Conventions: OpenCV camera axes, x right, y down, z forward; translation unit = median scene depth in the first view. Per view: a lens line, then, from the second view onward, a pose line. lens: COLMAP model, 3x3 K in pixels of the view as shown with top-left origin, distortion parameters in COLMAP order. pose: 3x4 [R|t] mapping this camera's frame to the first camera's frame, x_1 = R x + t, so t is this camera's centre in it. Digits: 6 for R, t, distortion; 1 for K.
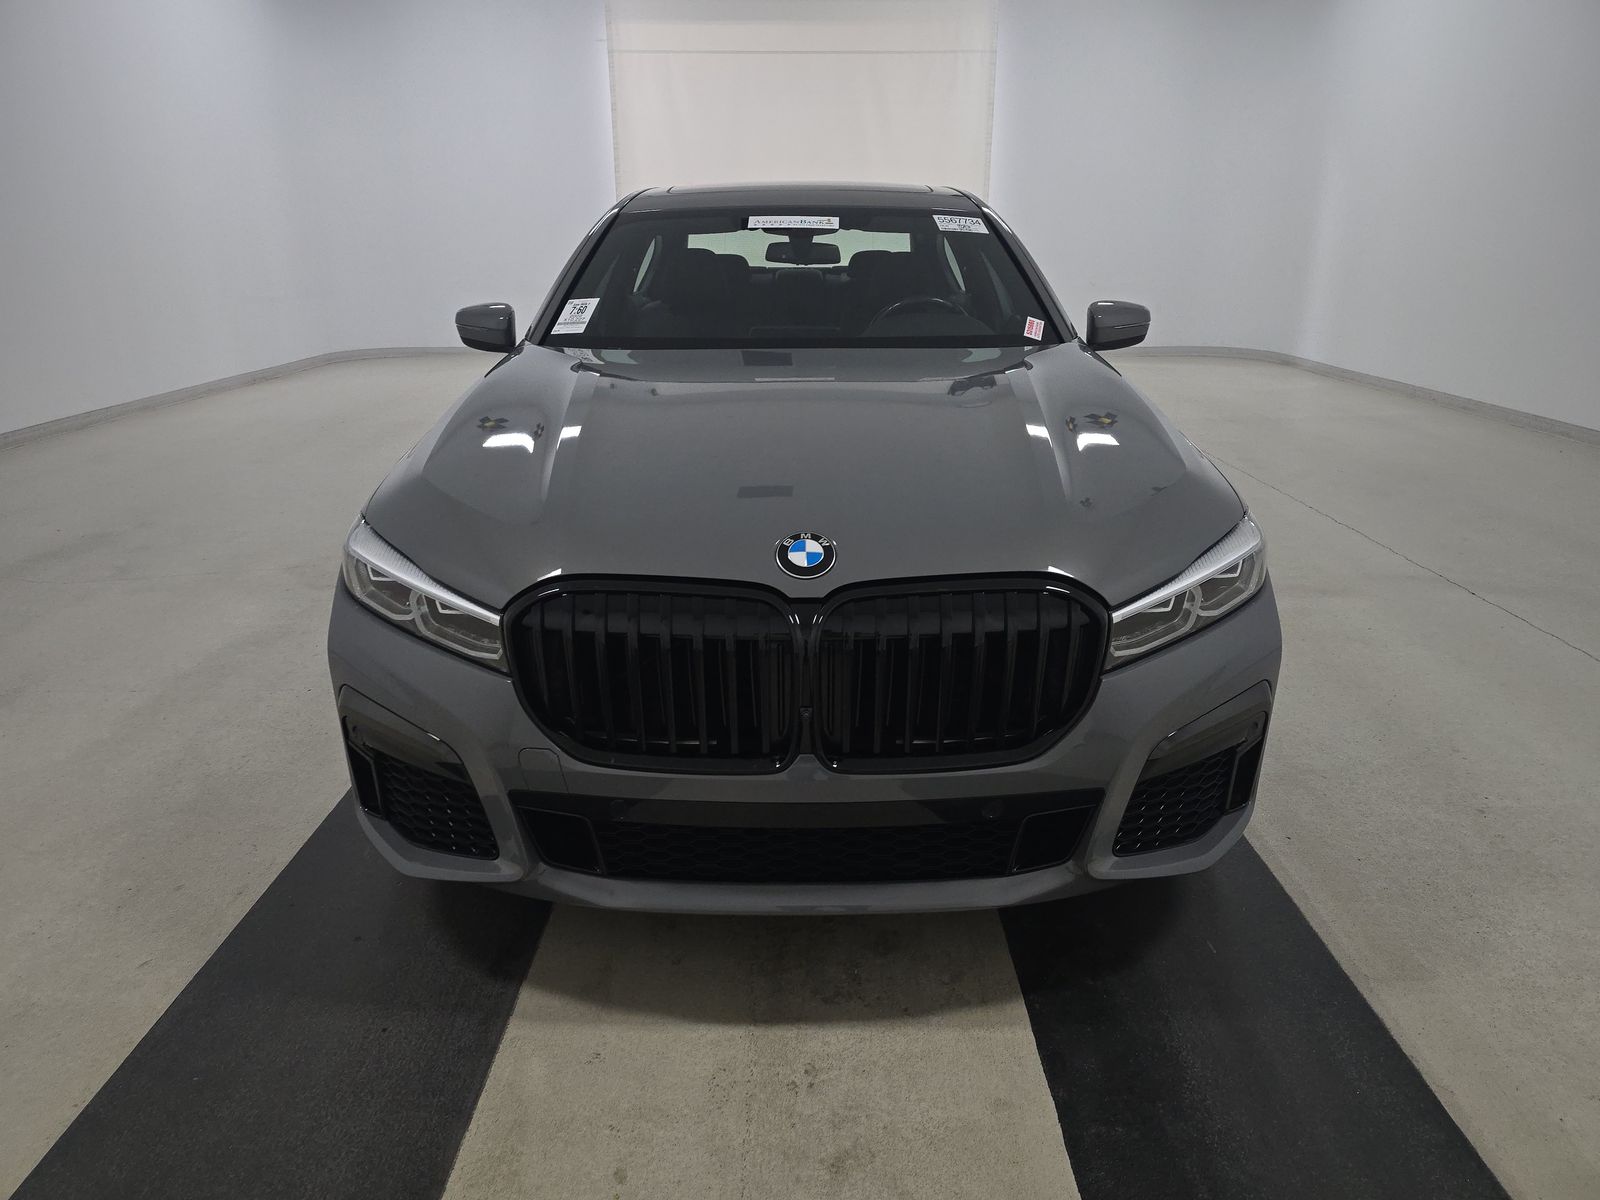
lens RADIAL K [[1087.4, 0, 800.0], [0, 1087.4, 600.0], [0, 0, 1]] dist [0.080503, -0.069720]
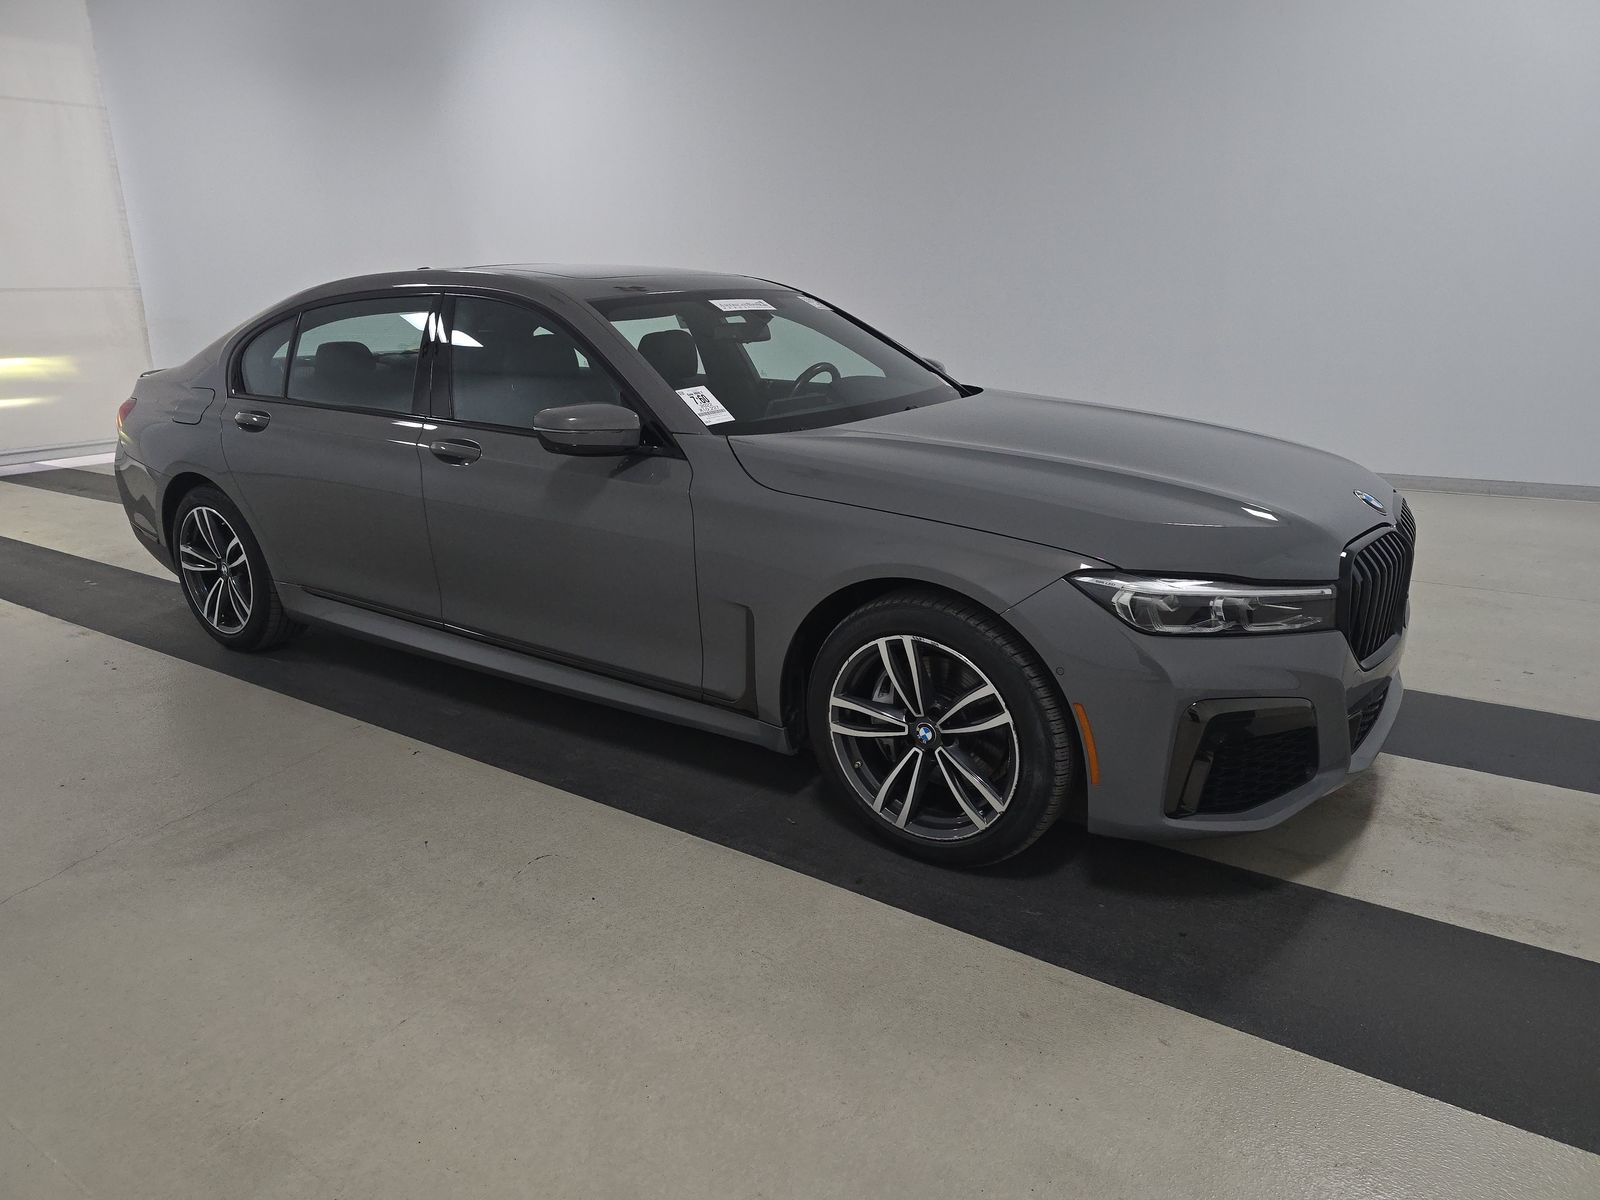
lens RADIAL K [[1087.4, 0, 800.0], [0, 1087.4, 600.0], [0, 0, 1]] dist [0.080503, -0.069720]
pose [[0.551216, -0.235647, 0.800394, -0.941800], [0.283460, 0.955121, 0.085987, -0.148984], [-0.784737, 0.179482, 0.593275, 0.380104]]
